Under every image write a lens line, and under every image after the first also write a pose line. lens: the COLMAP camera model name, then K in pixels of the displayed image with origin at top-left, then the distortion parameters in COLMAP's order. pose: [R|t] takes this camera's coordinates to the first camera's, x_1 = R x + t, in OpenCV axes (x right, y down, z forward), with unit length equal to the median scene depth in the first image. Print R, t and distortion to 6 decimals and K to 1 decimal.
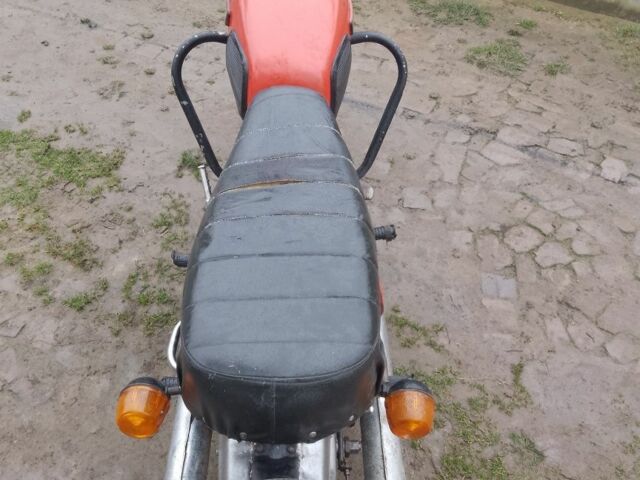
lens RADIAL K [[628.2, 0, 320.0], [0, 628.2, 240.0], [0, 0, 1]] dist [0.019873, -0.013259]
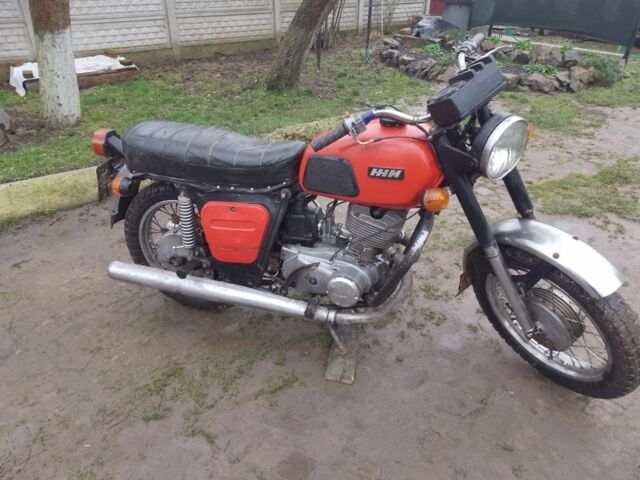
lens RADIAL K [[488.2, 0, 321.1], [0, 488.2, 220.1], [0, 0, 1]] dist [0.010848, 0.001157]
pose [[-0.319106, 0.426720, -0.846216, 0.729577], [-0.663861, 0.536588, 0.520925, -0.547568], [0.676358, 0.728000, 0.112054, 0.624290]]
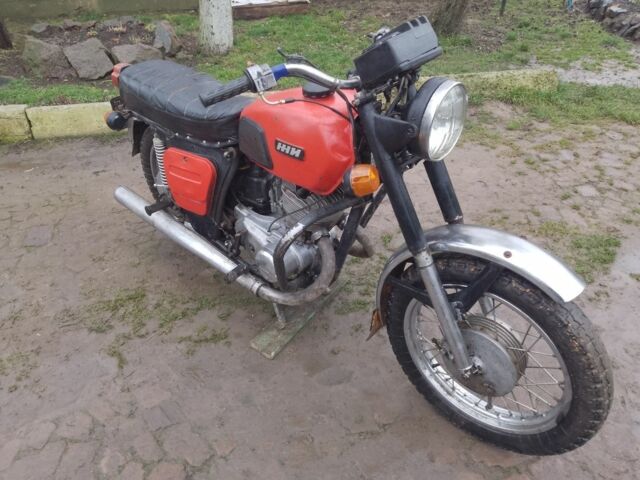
lens RADIAL K [[489.0, 0, 320.7], [0, 489.0, 224.7], [0, 0, 1]] dist [0.005153, 0.004748]
pose [[-0.690571, 0.404984, -0.599249, 0.443719], [-0.499458, 0.332234, 0.800102, -0.777004], [0.523119, 0.851827, -0.027159, 0.847782]]
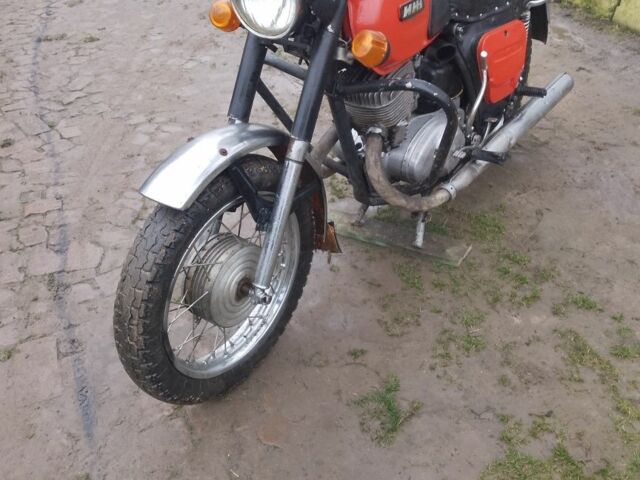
lens RADIAL K [[628.2, 0, 320.0], [0, 628.2, 240.0], [0, 0, 1]] dist [0.019873, -0.013259]
pose [[-0.781077, -0.353295, 0.514880, -0.490263], [0.462422, 0.226844, 0.857151, -0.884159], [-0.419625, 0.907593, -0.013812, 1.016023]]
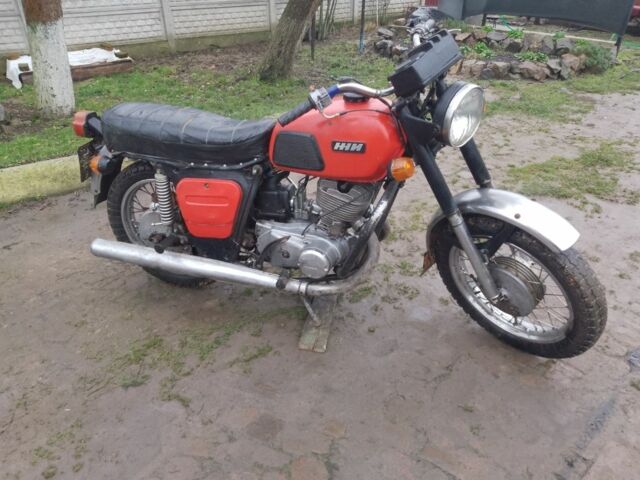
lens RADIAL K [[485.7, 0, 321.0], [0, 485.7, 220.7], [0, 0, 1]] dist [0.014927, -0.000293]
pose [[-0.320336, 0.440660, -0.838572, 0.751298], [-0.656341, 0.535072, 0.531897, -0.583014], [0.683083, 0.720775, 0.117820, 0.686199]]
